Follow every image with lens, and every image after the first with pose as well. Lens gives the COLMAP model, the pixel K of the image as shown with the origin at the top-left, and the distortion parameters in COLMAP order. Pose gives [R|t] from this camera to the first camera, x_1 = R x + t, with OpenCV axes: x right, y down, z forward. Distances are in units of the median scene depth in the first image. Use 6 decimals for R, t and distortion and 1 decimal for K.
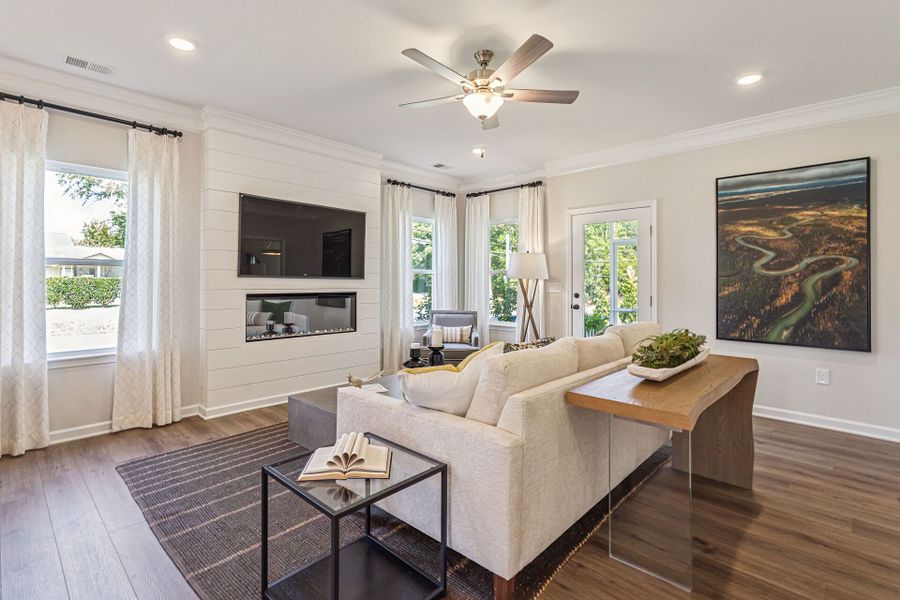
lens RADIAL K [[428.2, 0, 447.9], [0, 428.2, 278.0], [0, 0, 1]] dist [0.001040, 0.000609]
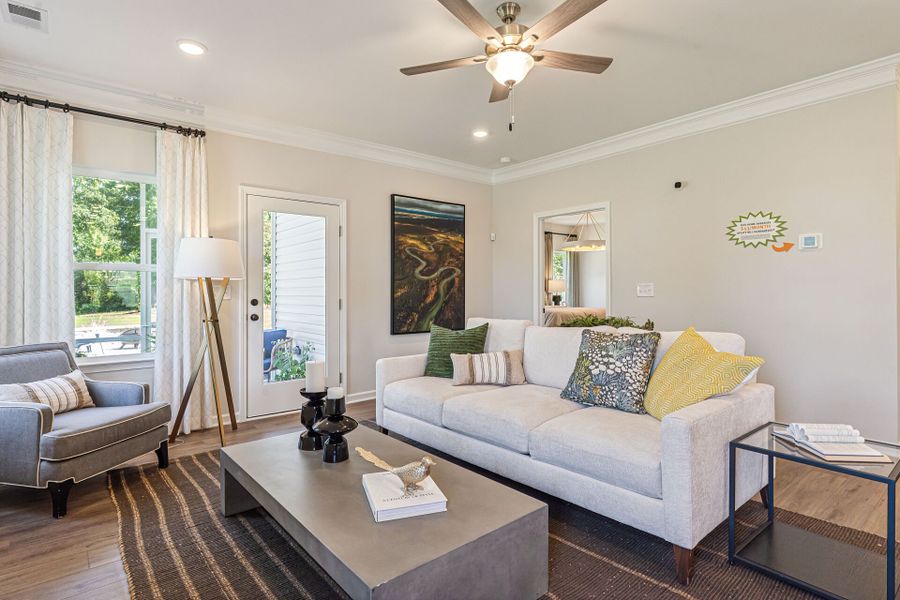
lens RADIAL K [[470.5, 0, 449.5], [0, 470.5, 289.7], [0, 0, 1]] dist [0.000329, 0.000467]
pose [[0.117975, -0.001349, 0.993016, -0.644025], [-0.004165, 0.999990, 0.001854, 0.020711], [-0.993008, -0.004355, 0.117968, 0.753209]]
